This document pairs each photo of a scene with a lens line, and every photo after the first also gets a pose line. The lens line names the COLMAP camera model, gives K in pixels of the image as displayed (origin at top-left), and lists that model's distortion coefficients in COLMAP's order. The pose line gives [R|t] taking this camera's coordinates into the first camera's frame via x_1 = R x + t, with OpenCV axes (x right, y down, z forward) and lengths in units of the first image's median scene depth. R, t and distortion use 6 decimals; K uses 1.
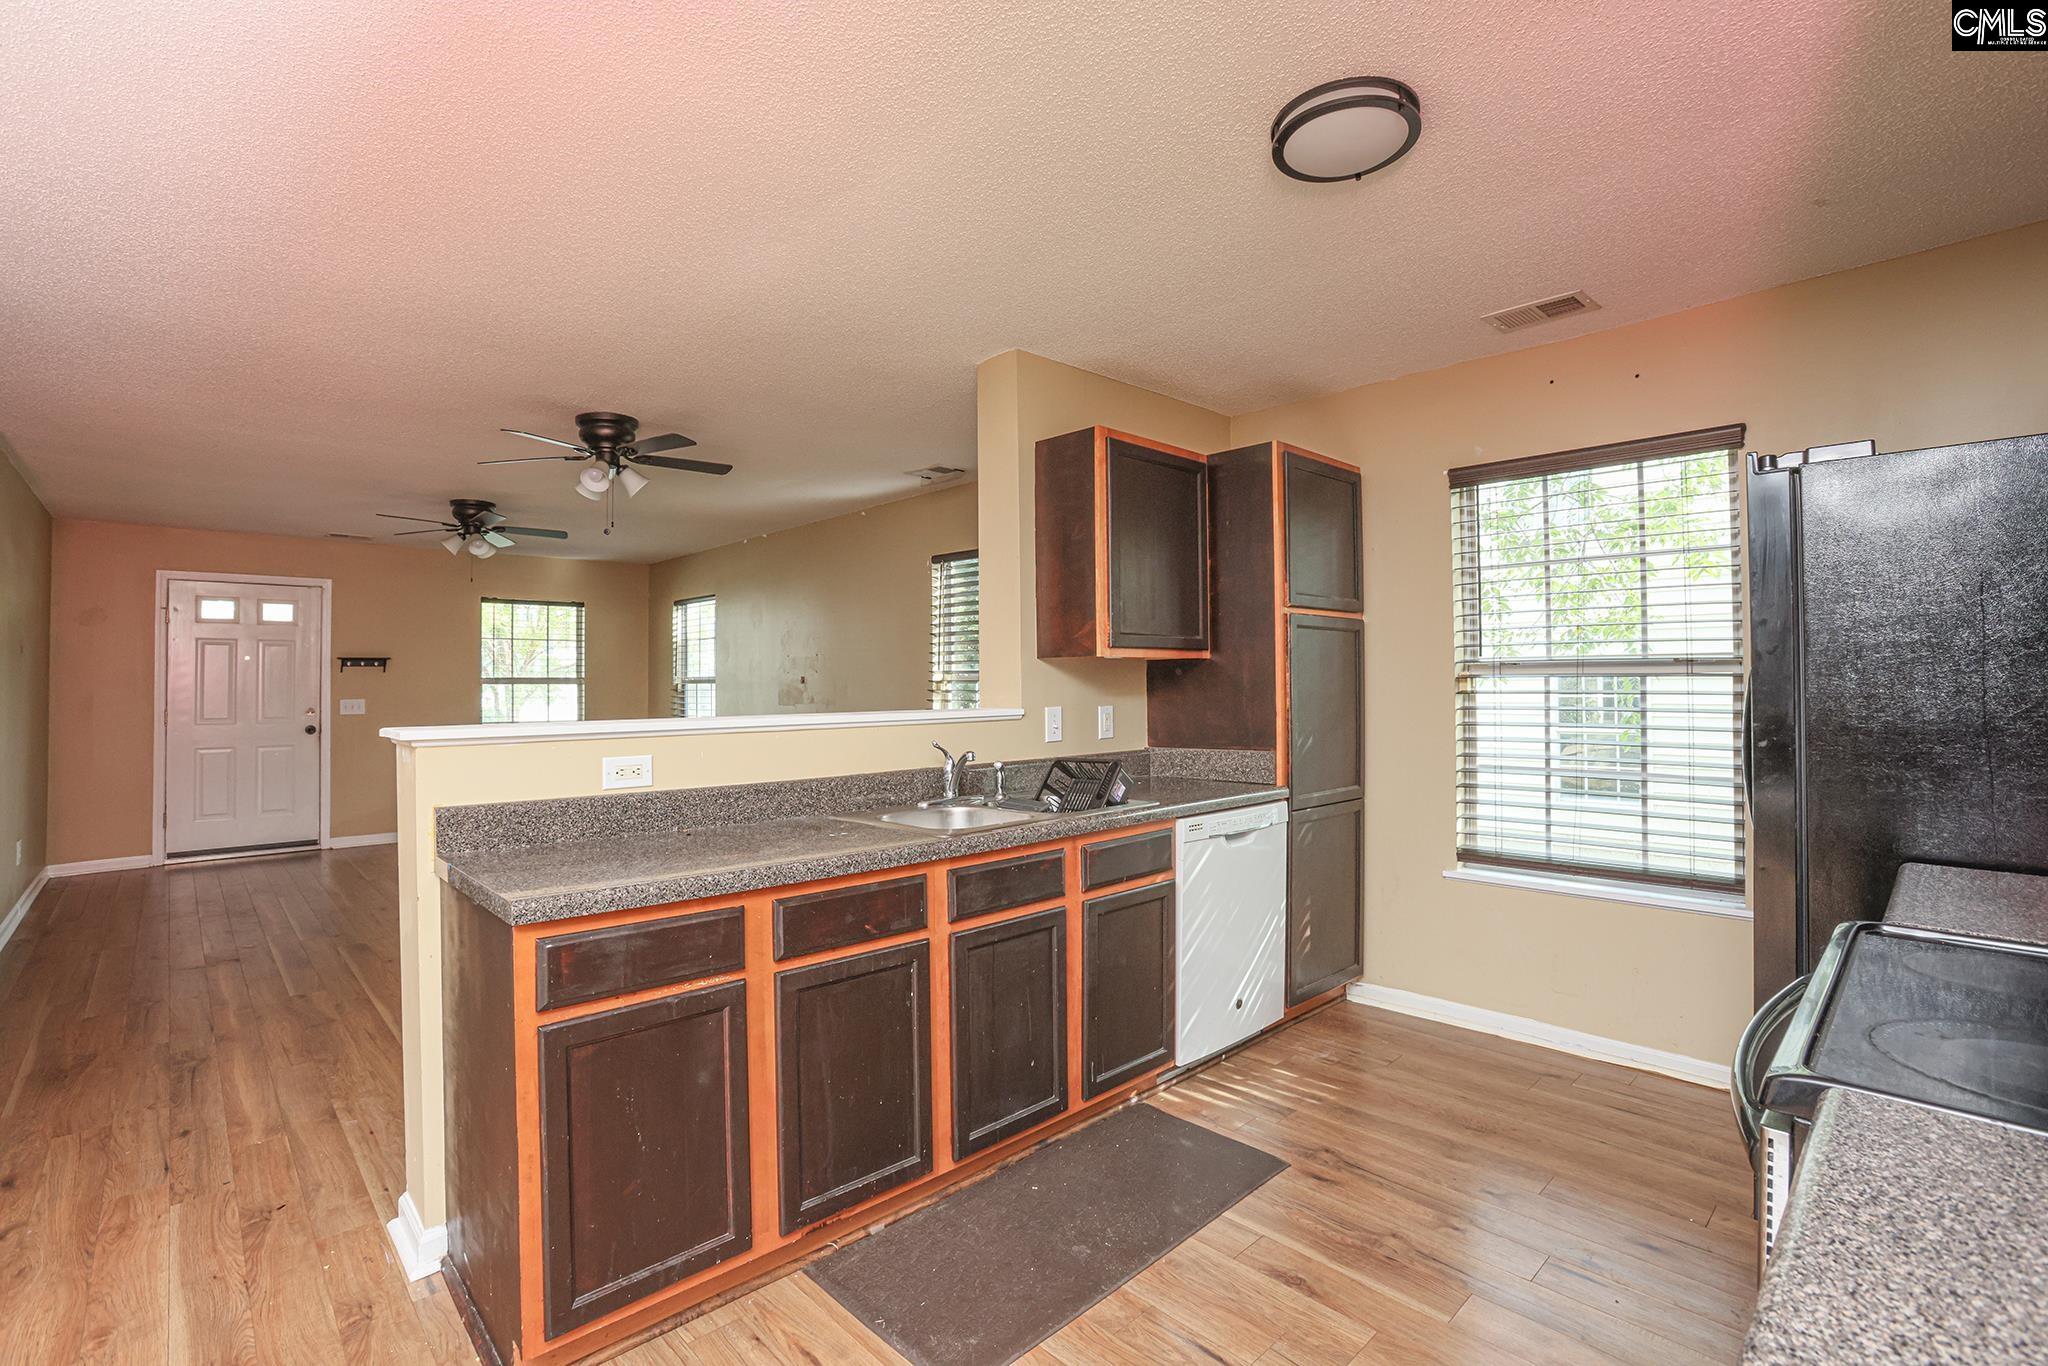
lens RADIAL K [[932.9, 0, 1027.6], [0, 932.9, 671.7], [0, 0, 1]] dist [-0.077390, 0.031847]
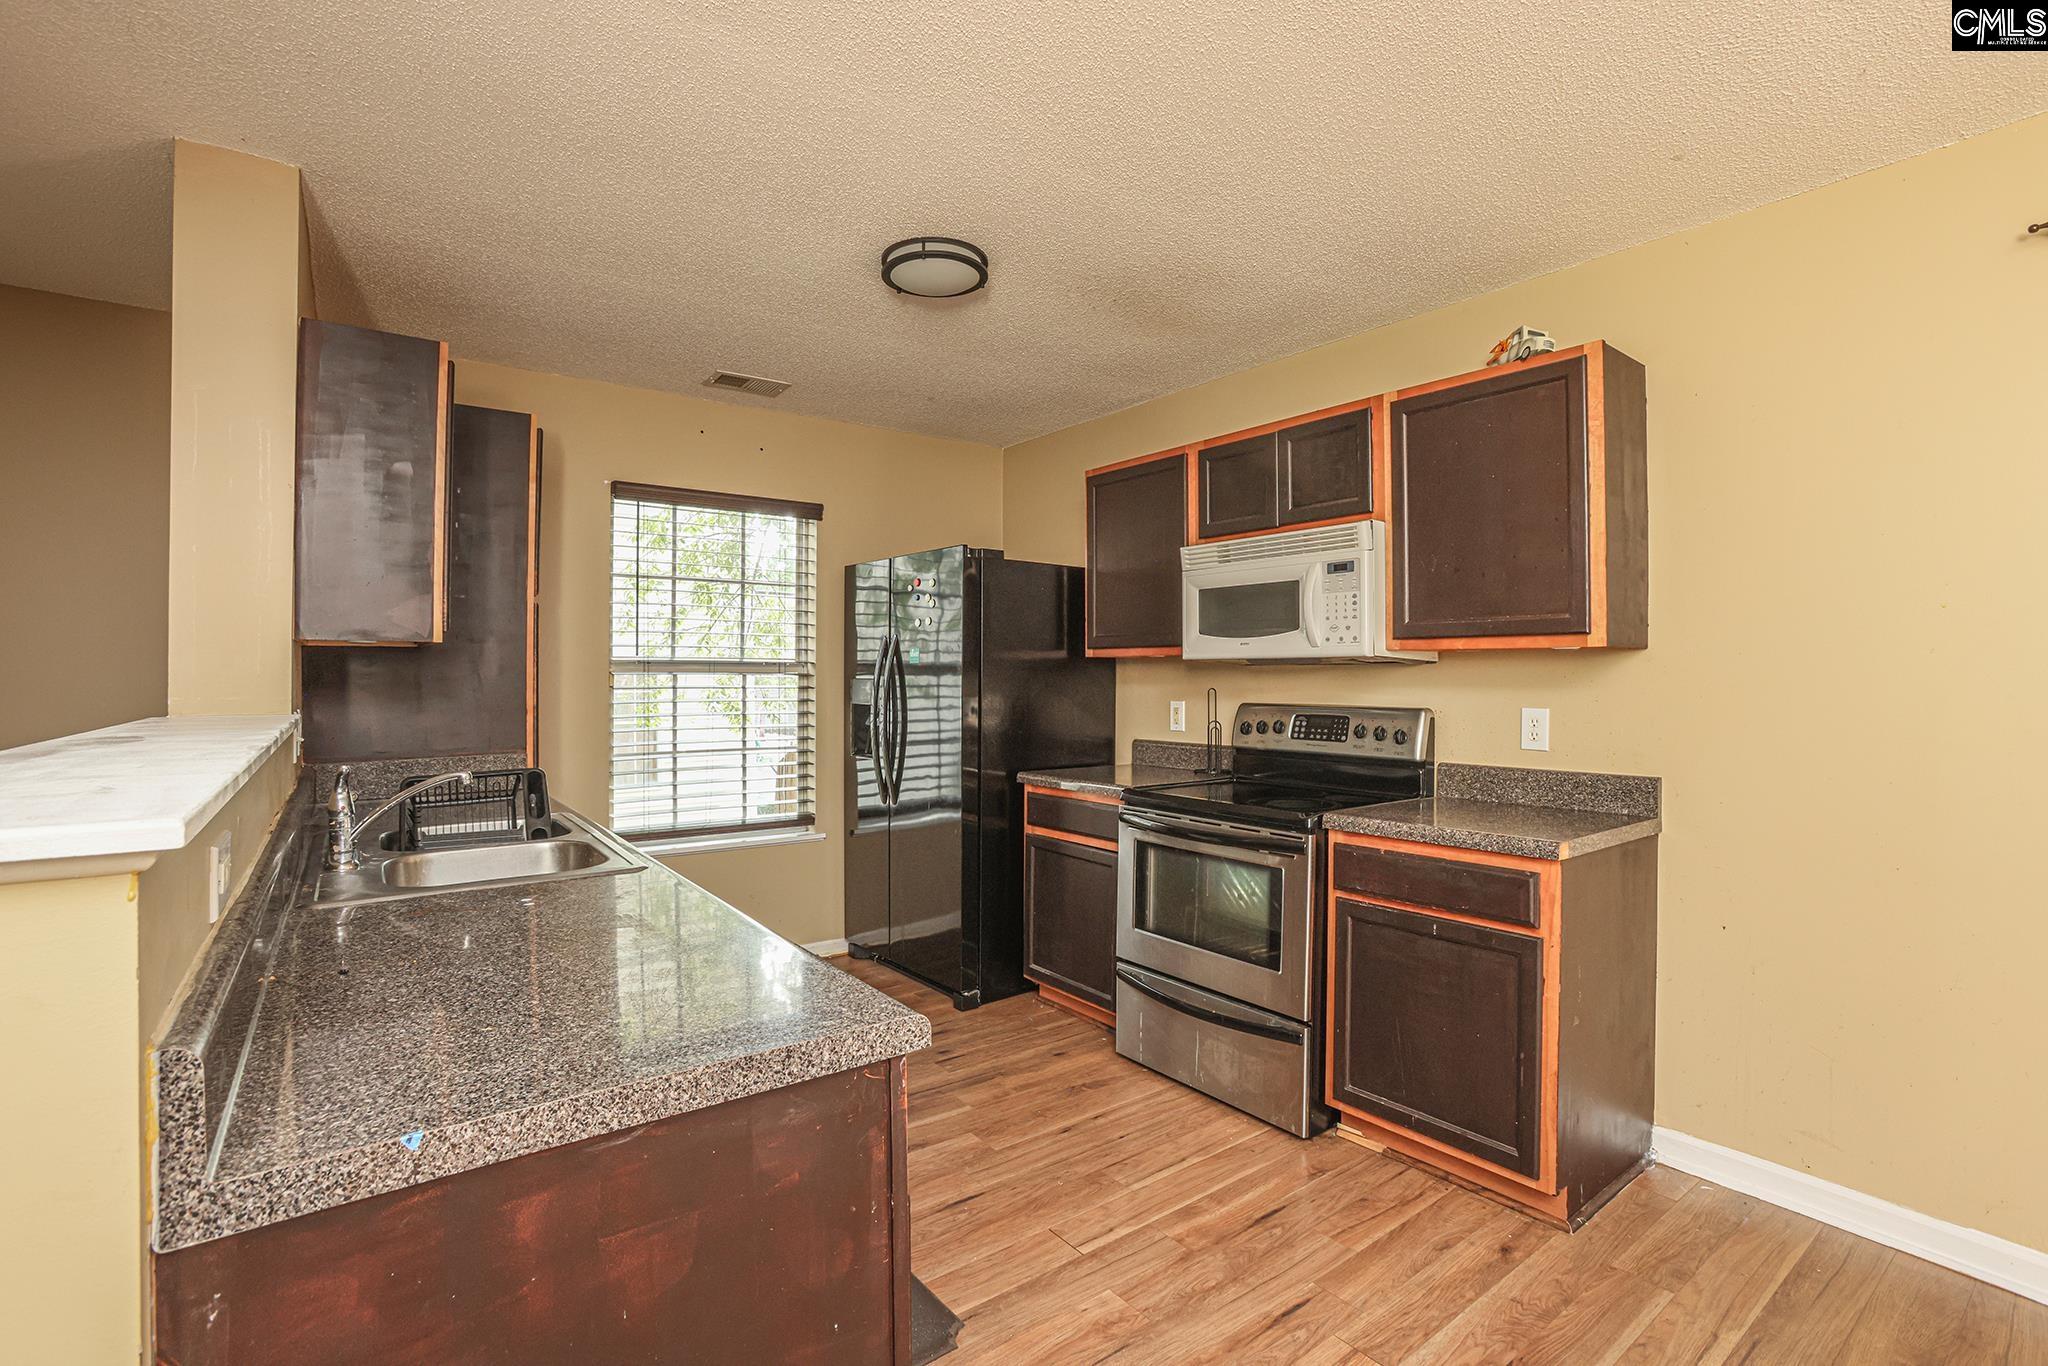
lens RADIAL K [[932.9, 0, 1027.6], [0, 932.9, 671.7], [0, 0, 1]] dist [-0.077390, 0.031847]
pose [[0.118640, 0.011880, 0.992866, -0.598598], [-0.013652, 0.999853, -0.010333, 0.008966], [-0.992843, -0.012329, 0.118785, 0.426148]]
